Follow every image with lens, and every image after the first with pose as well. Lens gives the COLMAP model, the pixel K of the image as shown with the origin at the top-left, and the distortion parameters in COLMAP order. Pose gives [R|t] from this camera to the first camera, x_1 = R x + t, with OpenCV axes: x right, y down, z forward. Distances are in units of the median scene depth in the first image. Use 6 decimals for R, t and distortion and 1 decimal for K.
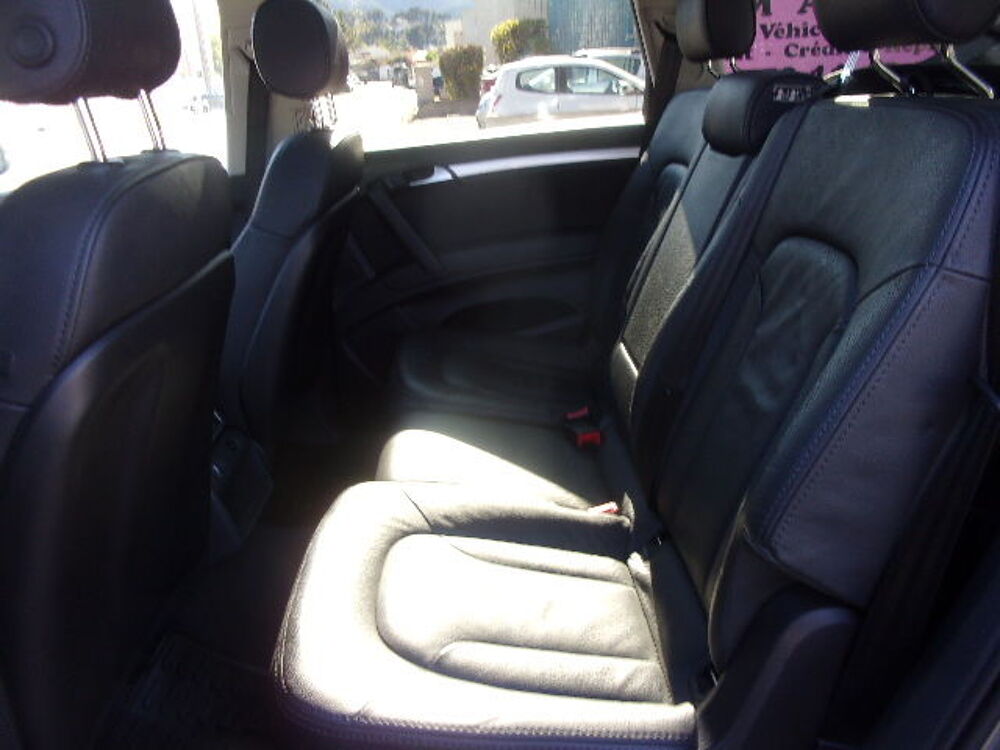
lens RADIAL K [[825.9, 0, 500.0], [0, 825.9, 375.0], [0, 0, 1]] dist [-0.001158, -0.011454]
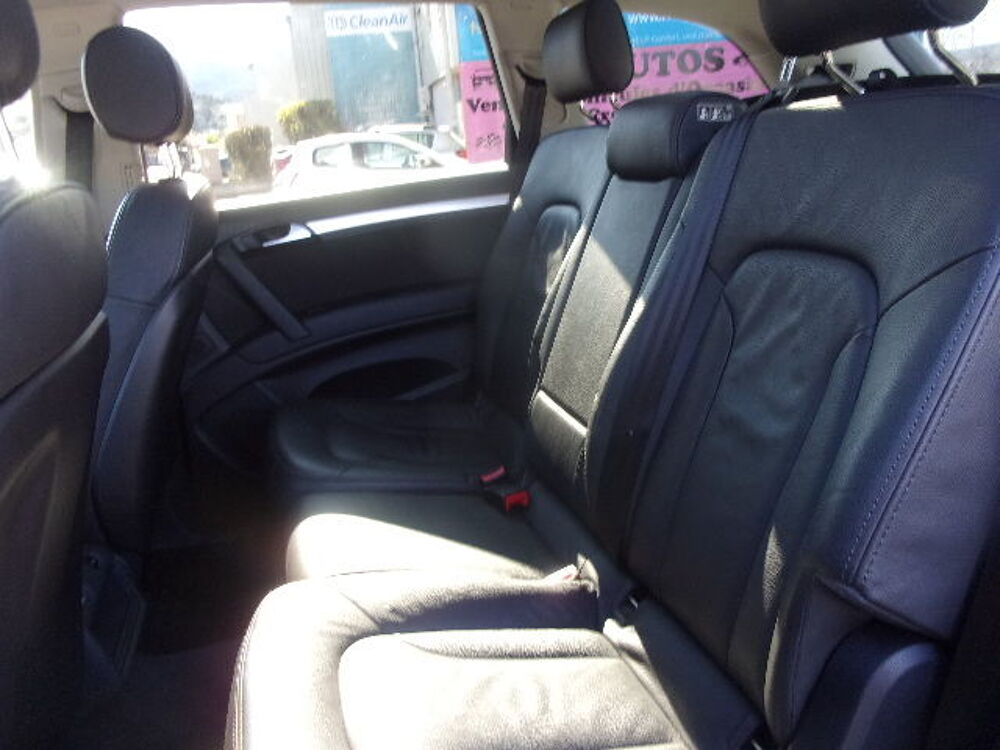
lens RADIAL K [[825.9, 0, 500.0], [0, 825.9, 375.0], [0, 0, 1]] dist [-0.001158, -0.011454]
pose [[0.969355, -0.088366, 0.229221, -0.104191], [0.108016, 0.991344, -0.074624, 0.006815], [-0.220643, 0.097096, 0.970510, 0.109335]]
